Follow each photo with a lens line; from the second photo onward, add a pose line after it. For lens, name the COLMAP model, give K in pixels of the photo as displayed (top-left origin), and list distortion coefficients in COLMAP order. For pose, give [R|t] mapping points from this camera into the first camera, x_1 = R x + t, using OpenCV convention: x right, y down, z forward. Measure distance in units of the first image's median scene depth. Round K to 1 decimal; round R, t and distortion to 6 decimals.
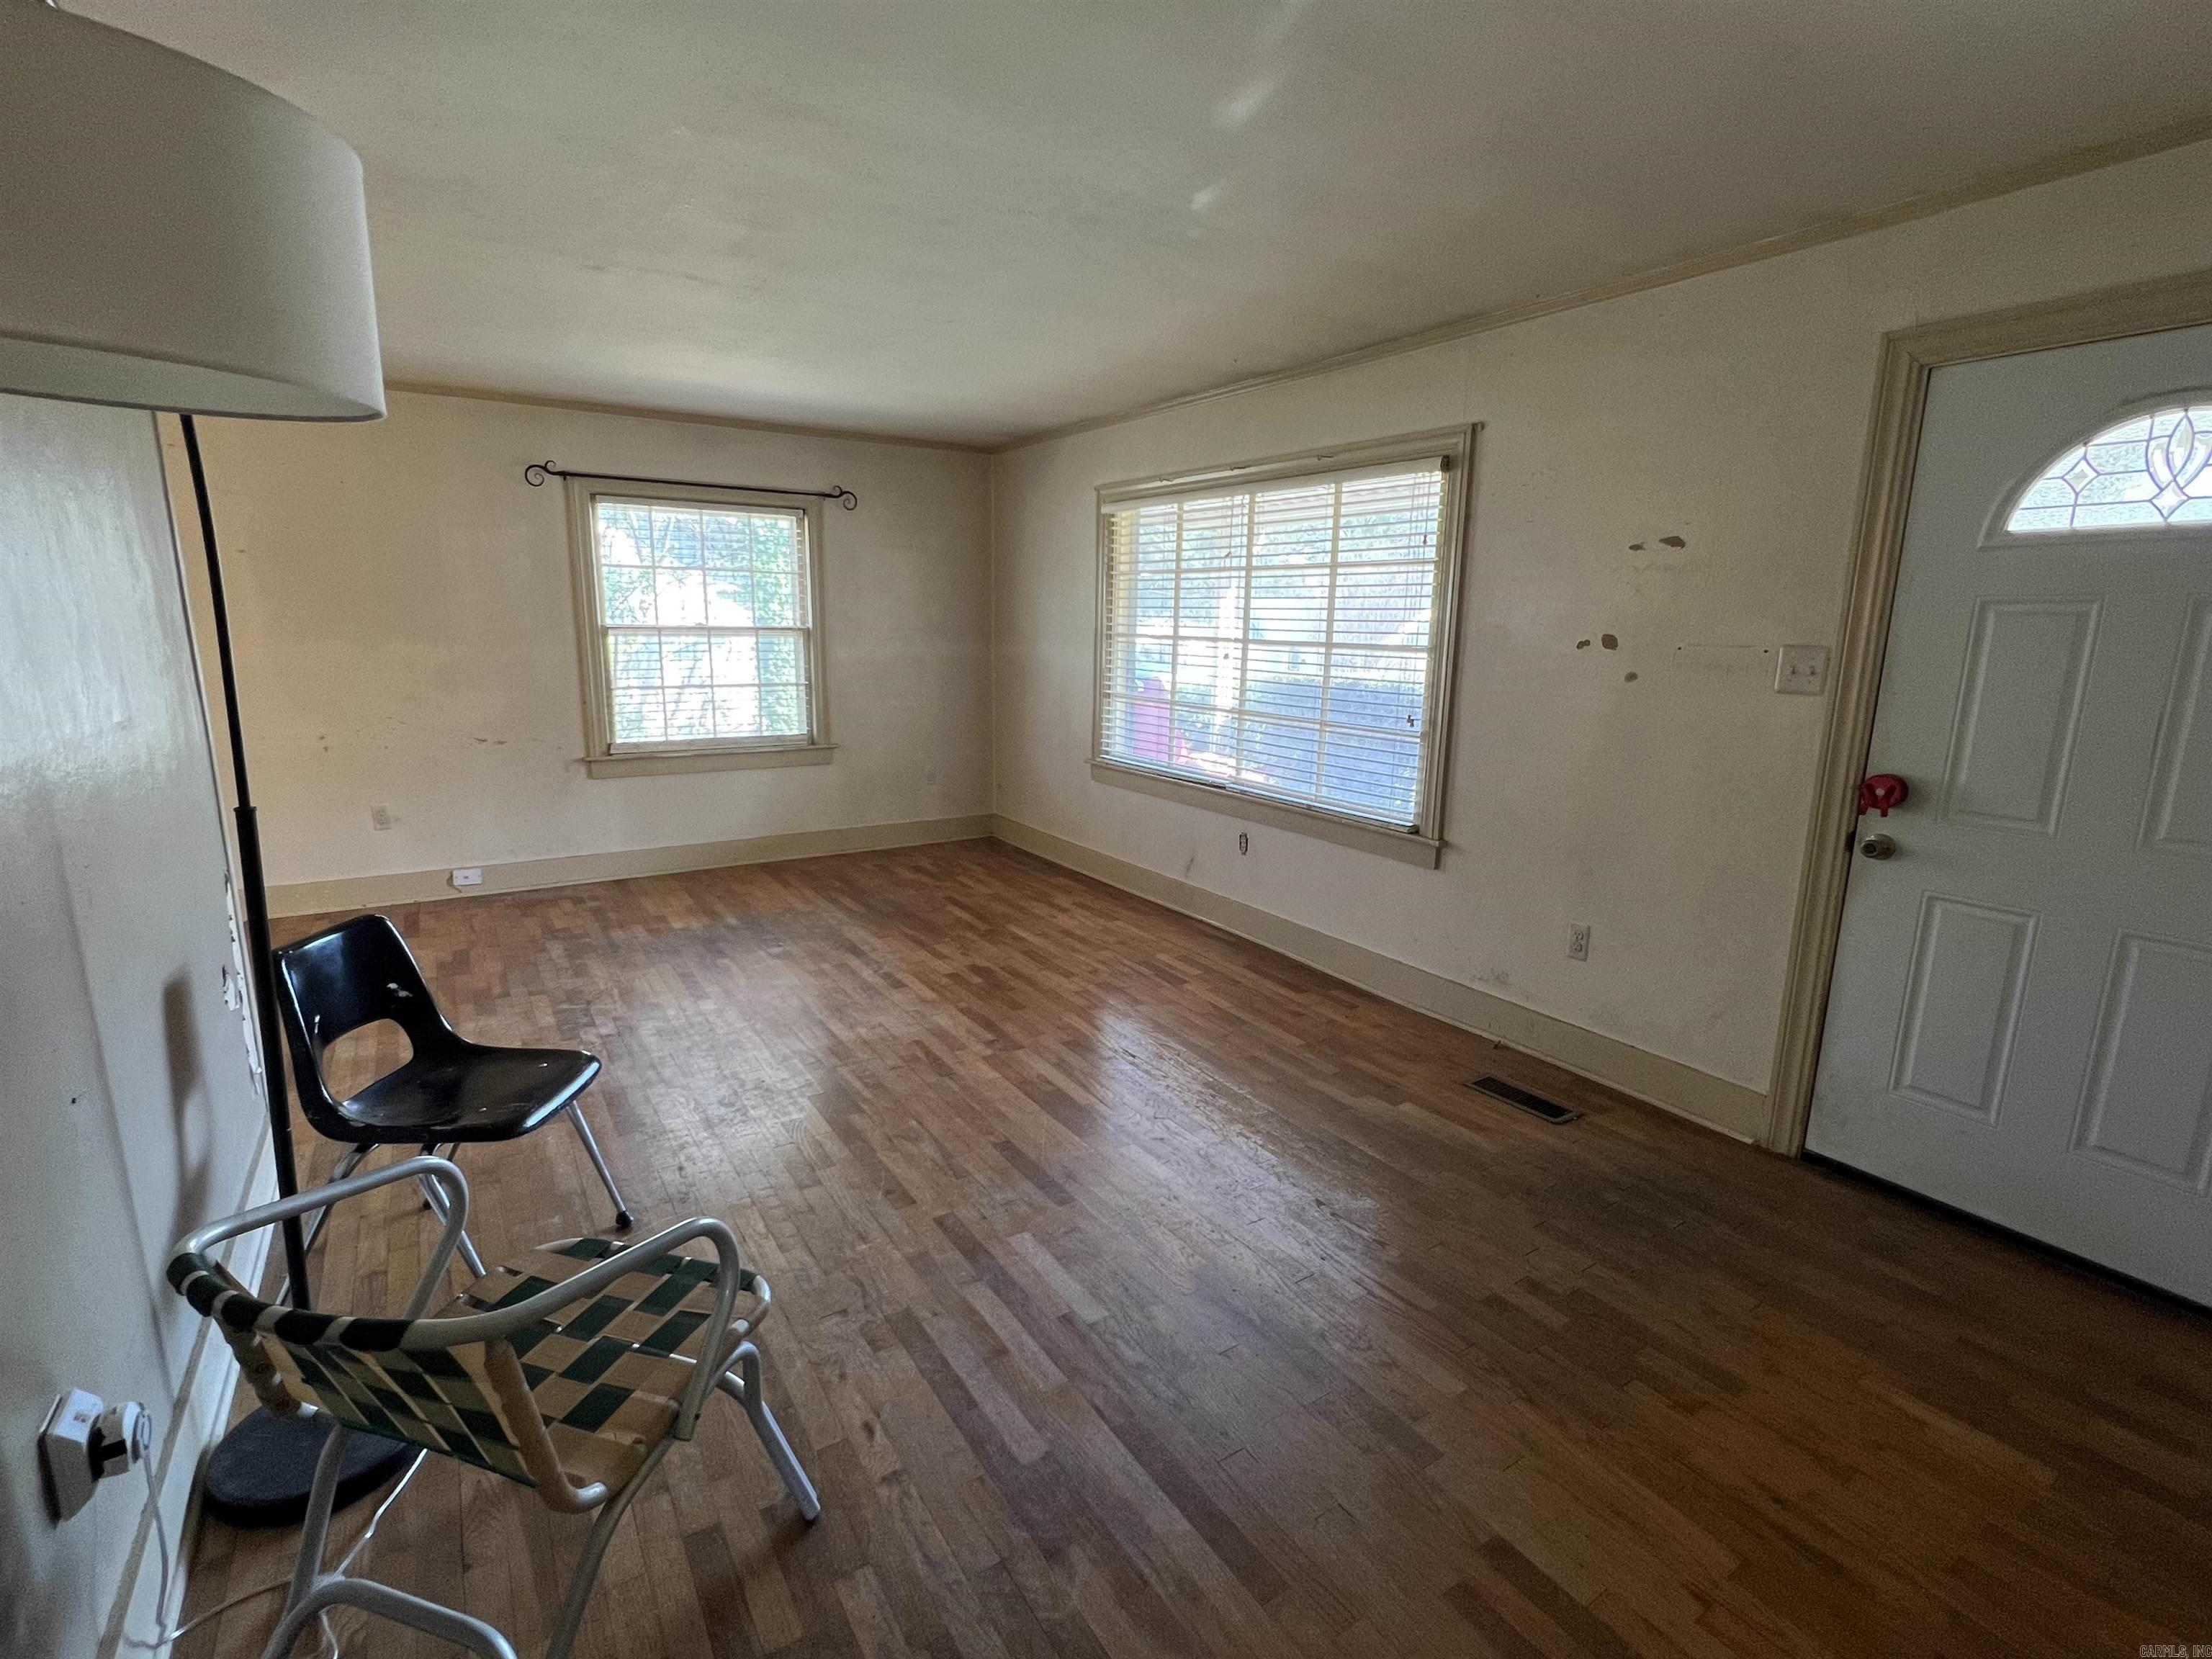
lens RADIAL K [[1020.9, 0, 1110.4], [0, 1020.9, 824.1], [0, 0, 1]] dist [0.001257, -0.000175]
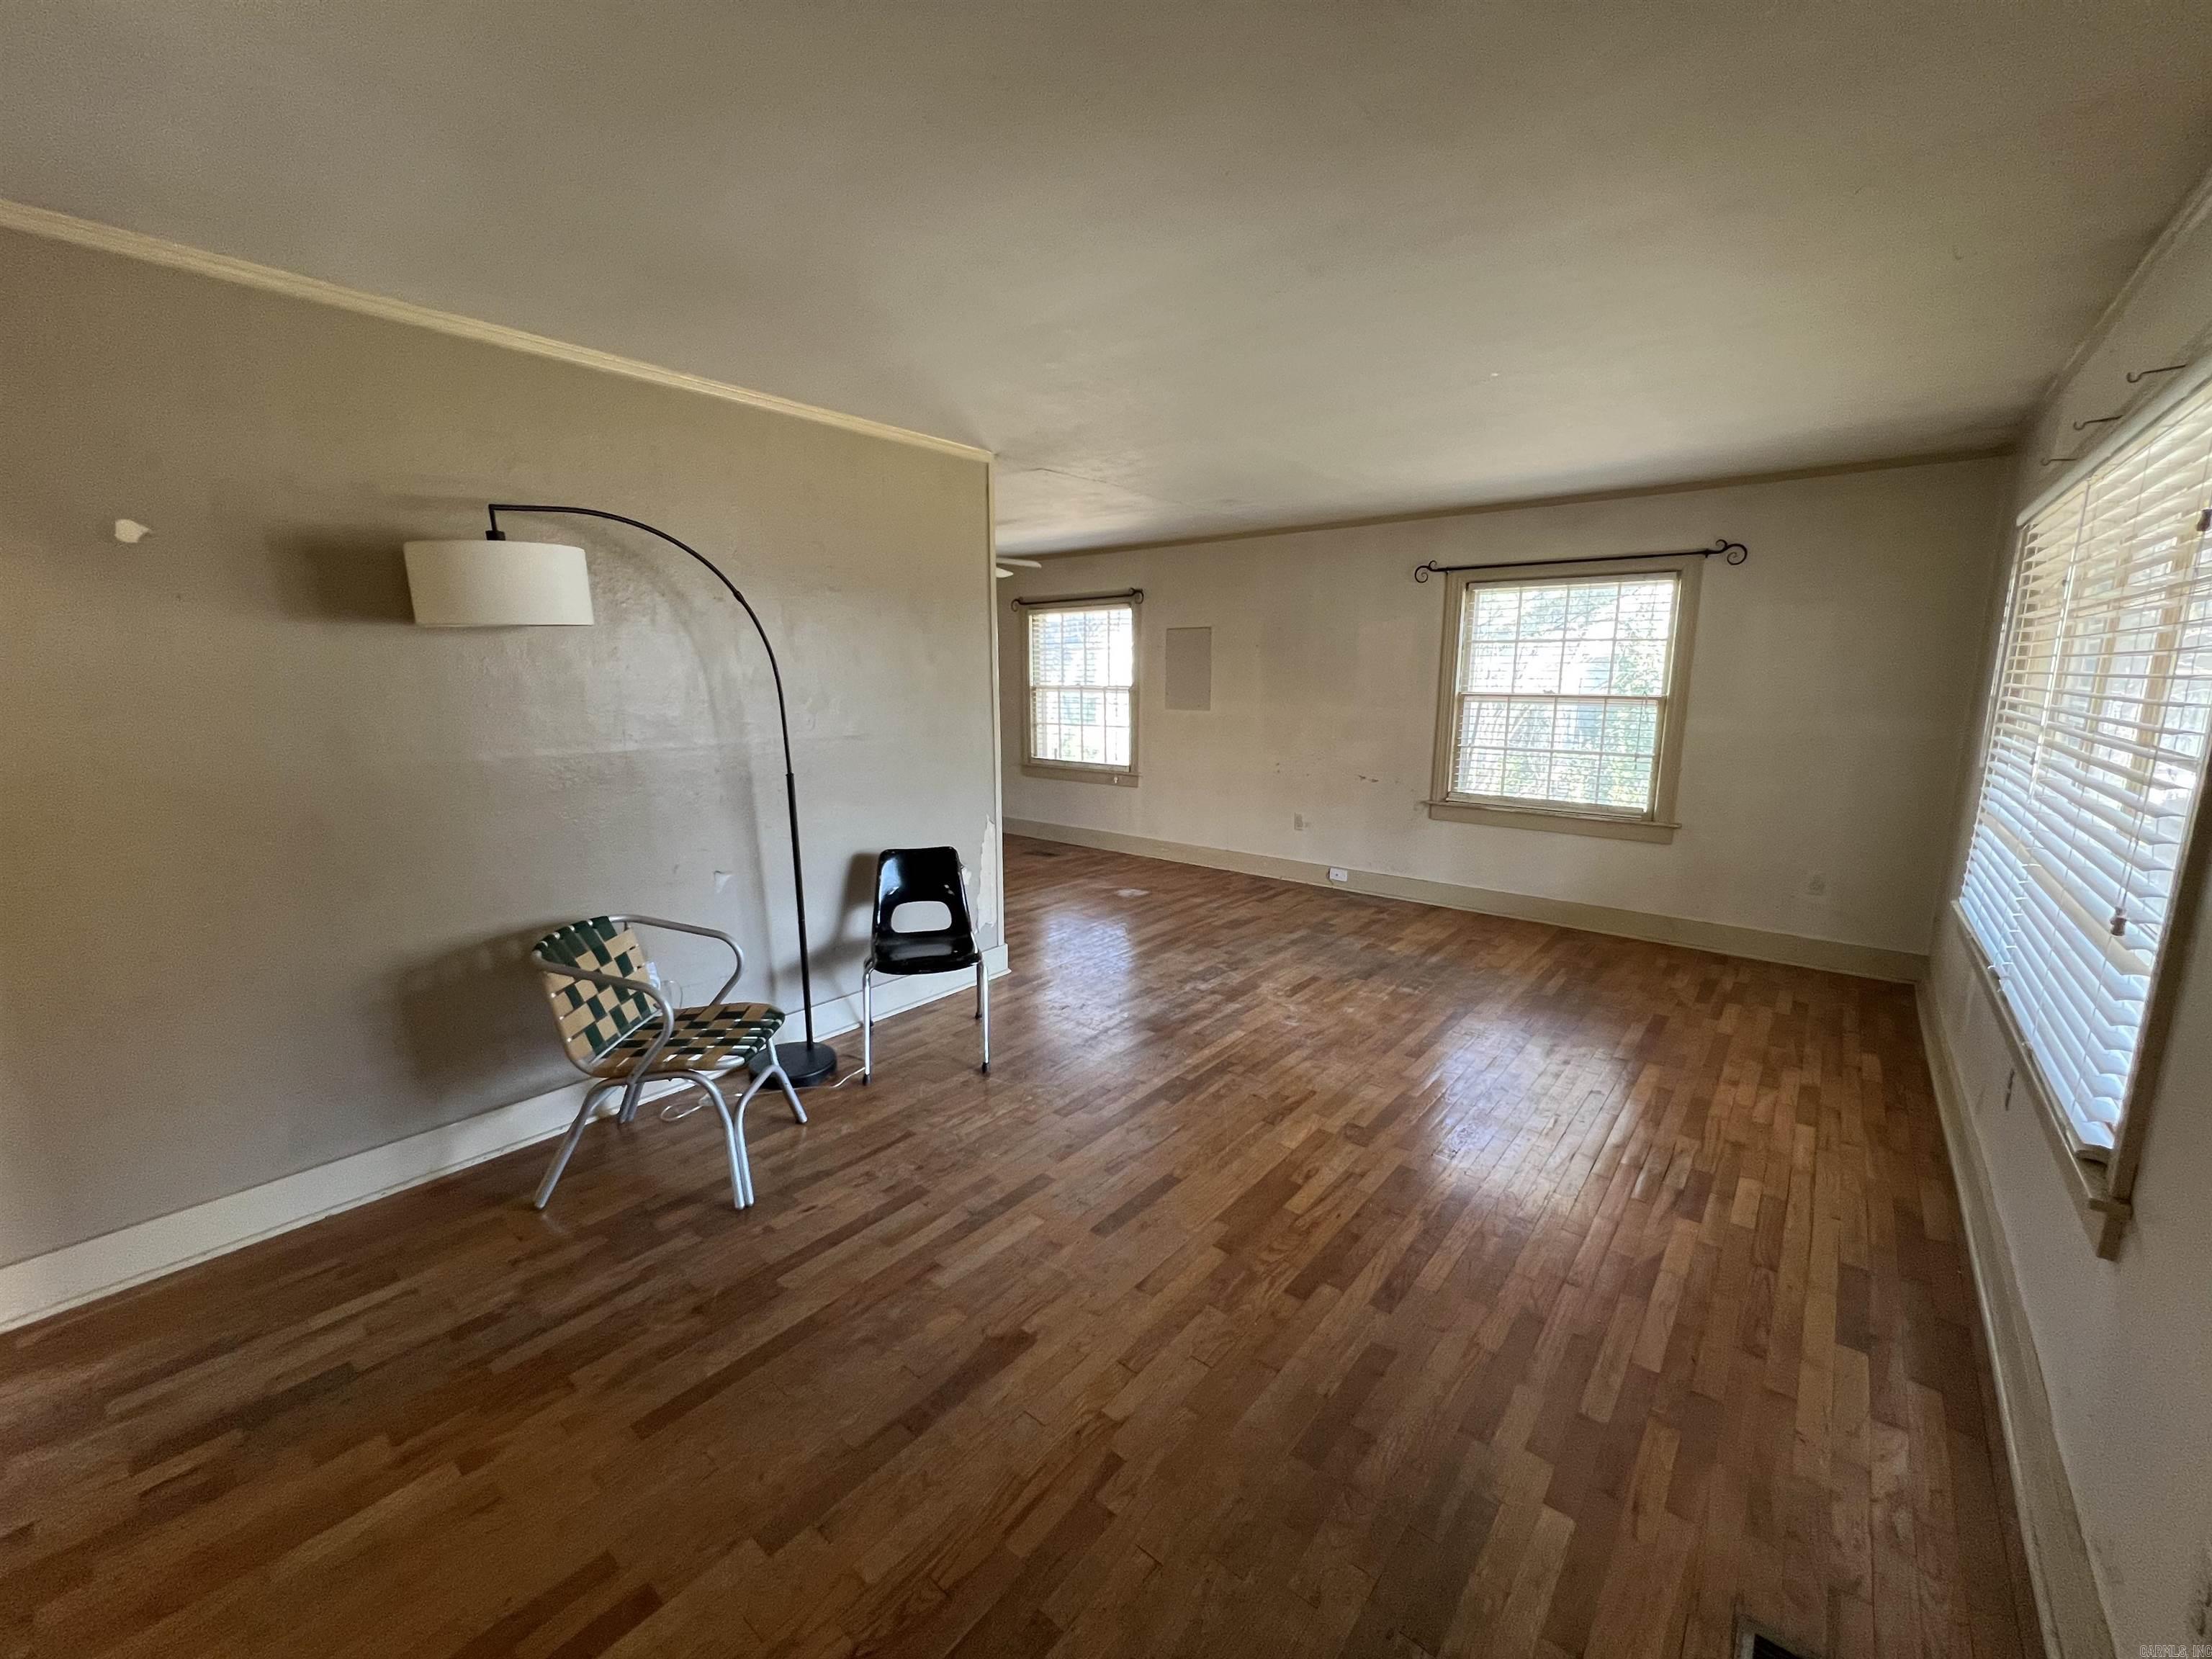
lens RADIAL K [[885.6, 0, 1103.6], [0, 885.6, 828.6], [0, 0, 1]] dist [-0.002951, 0.000673]
pose [[0.288789, 0.154270, -0.944882, 0.423370], [-0.186674, 0.977063, 0.102471, -0.077770], [0.939017, 0.146792, 0.310964, 0.357941]]
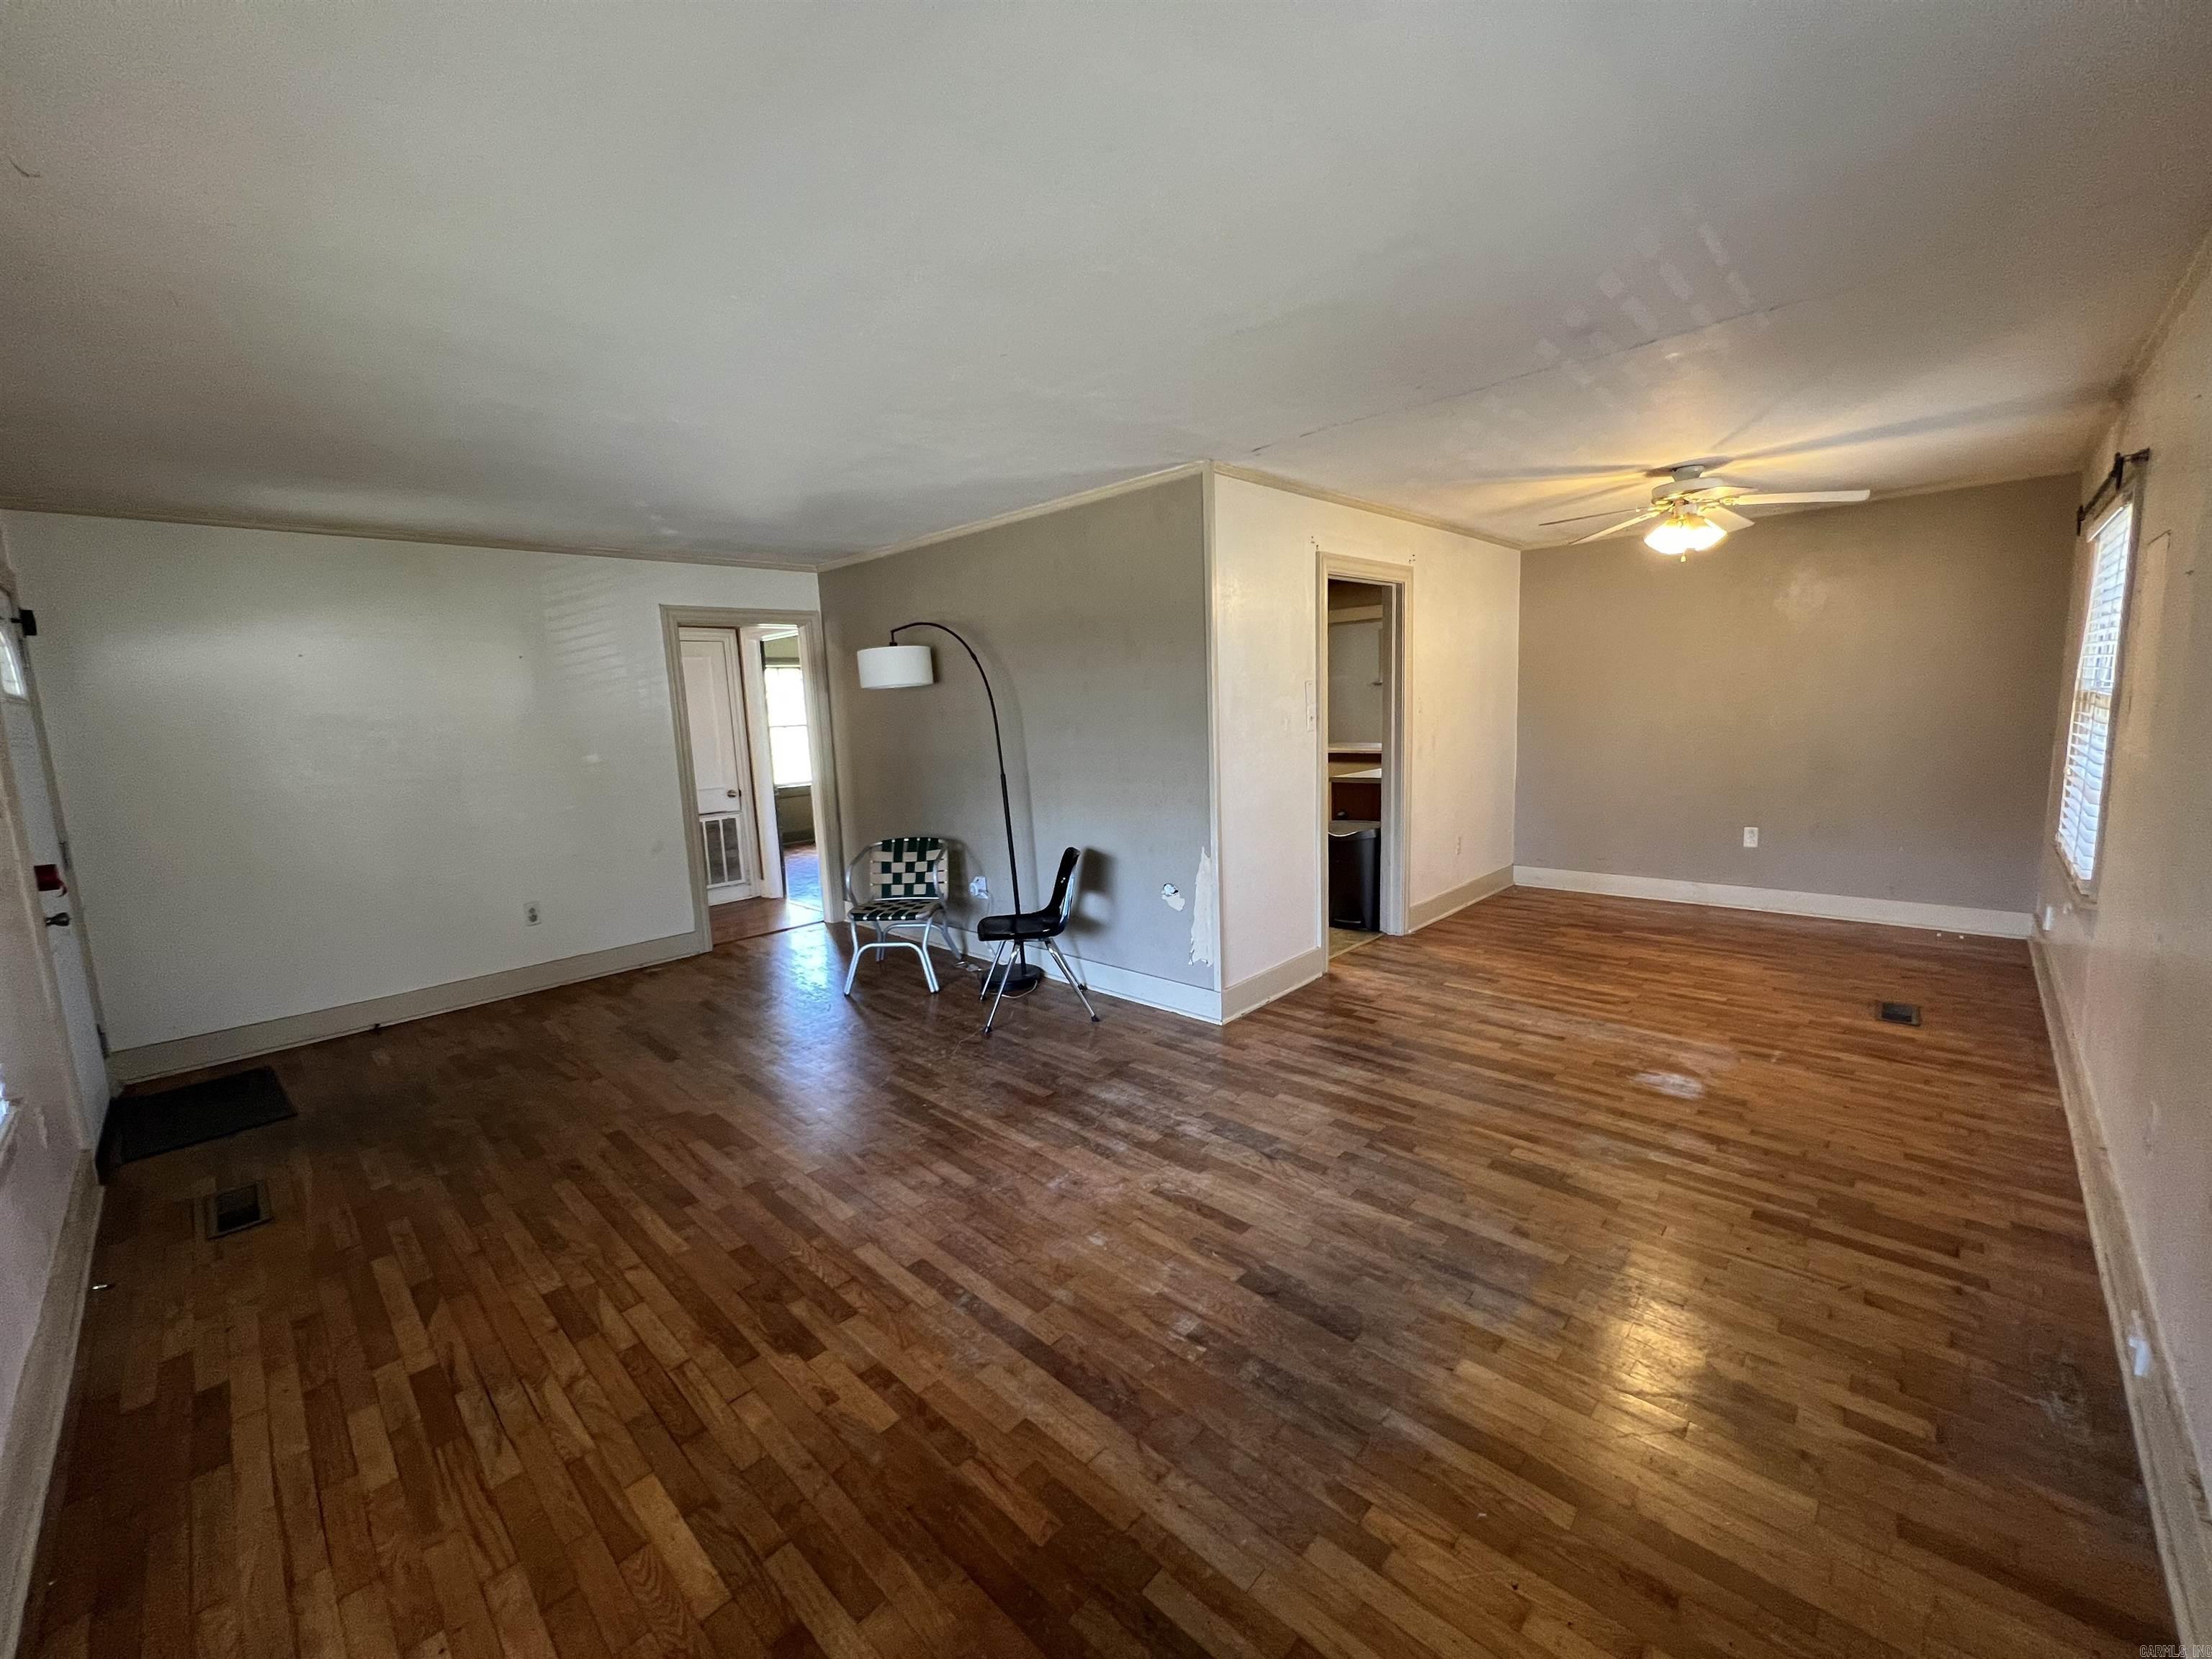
lens RADIAL K [[885.6, 0, 1105.0], [0, 885.6, 828.1], [0, 0, 1]] dist [-0.002951, 0.000673]
pose [[-0.976663, 0.055070, -0.207597, -0.190844], [-0.016058, 0.945140, 0.326270, -0.266658], [0.214176, 0.321990, -0.922199, 1.271883]]
